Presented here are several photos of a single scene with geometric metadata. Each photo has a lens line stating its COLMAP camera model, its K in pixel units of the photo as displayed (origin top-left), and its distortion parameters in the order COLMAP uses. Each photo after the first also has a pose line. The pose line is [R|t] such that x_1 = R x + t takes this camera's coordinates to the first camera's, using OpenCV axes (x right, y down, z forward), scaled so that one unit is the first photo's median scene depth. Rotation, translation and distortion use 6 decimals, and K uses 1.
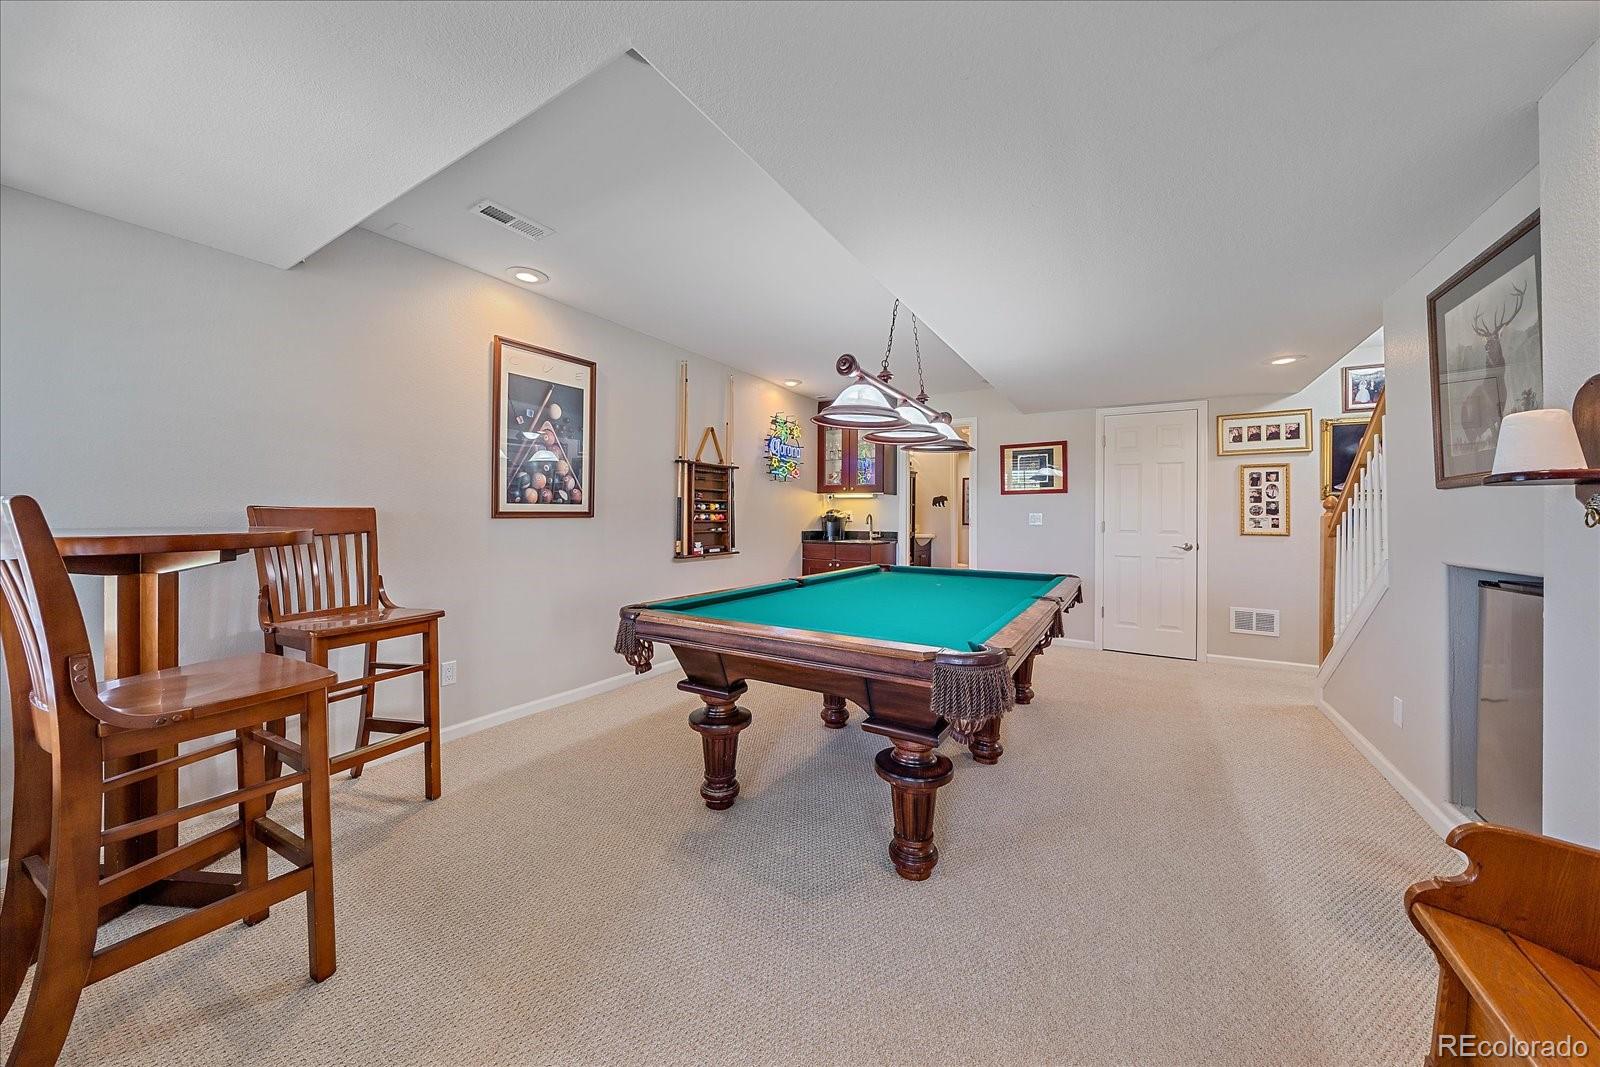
lens RADIAL K [[557.1, 0, 791.1], [0, 557.1, 508.3], [0, 0, 1]] dist [-0.001217, -0.000013]
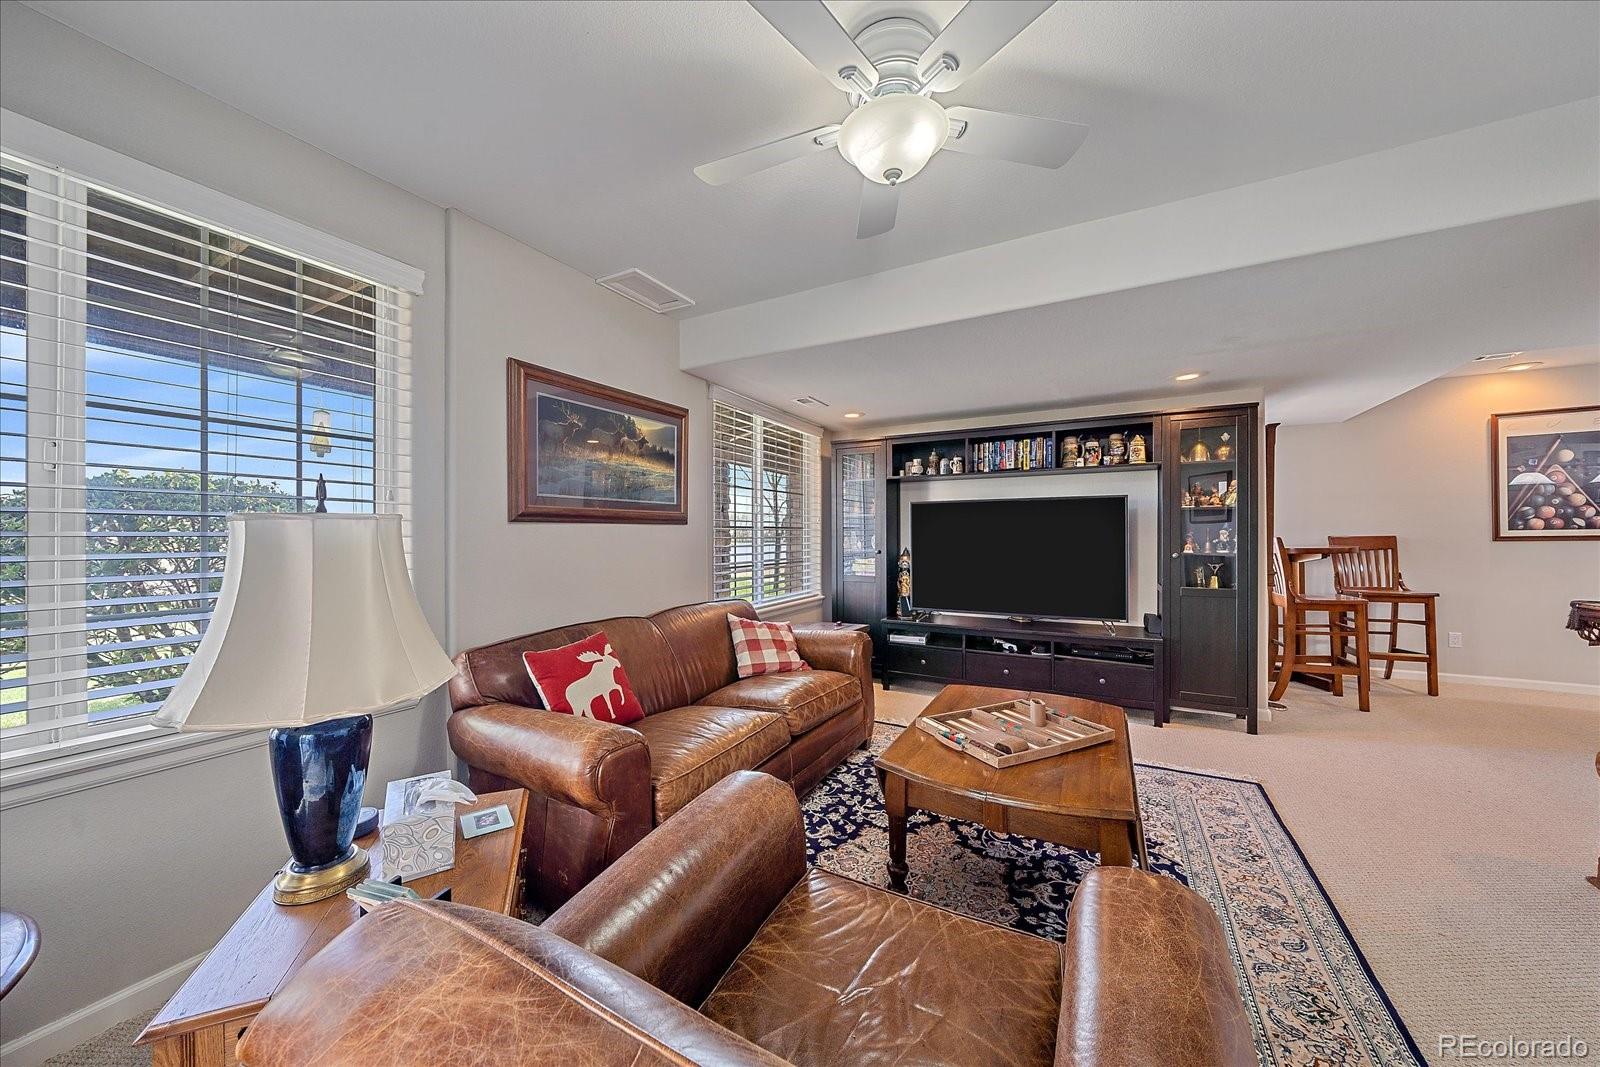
lens RADIAL K [[555.7, 0, 797.1], [0, 555.7, 535.1], [0, 0, 1]] dist [-0.006975, 0.000047]
pose [[0.060998, -0.005443, -0.998123, 0.720837], [0.021587, 0.999758, -0.004133, -0.028507], [0.997904, -0.021294, 0.061101, -0.823900]]
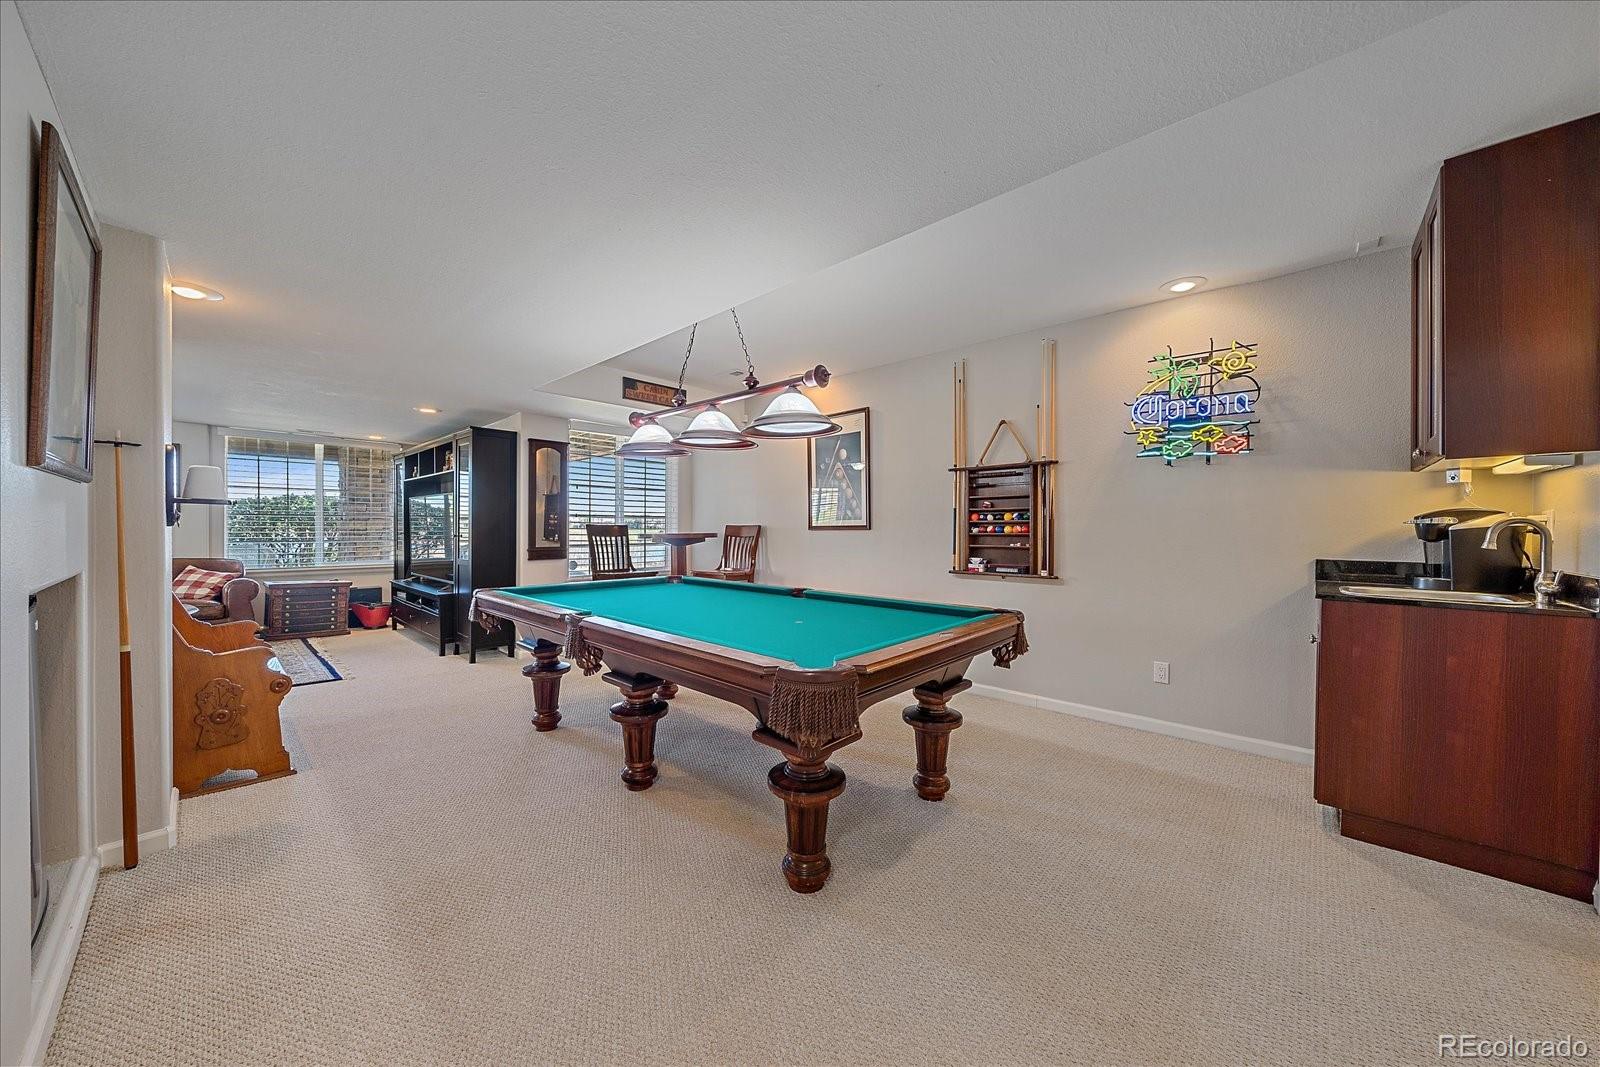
lens RADIAL K [[555.7, 0, 797.1], [0, 555.7, 535.1], [0, 0, 1]] dist [-0.006975, 0.000047]
pose [[-0.197657, 0.002007, -0.980269, 1.006288], [0.009132, 0.999958, 0.000206, 0.030047], [0.980229, -0.008911, -0.197667, 1.205769]]
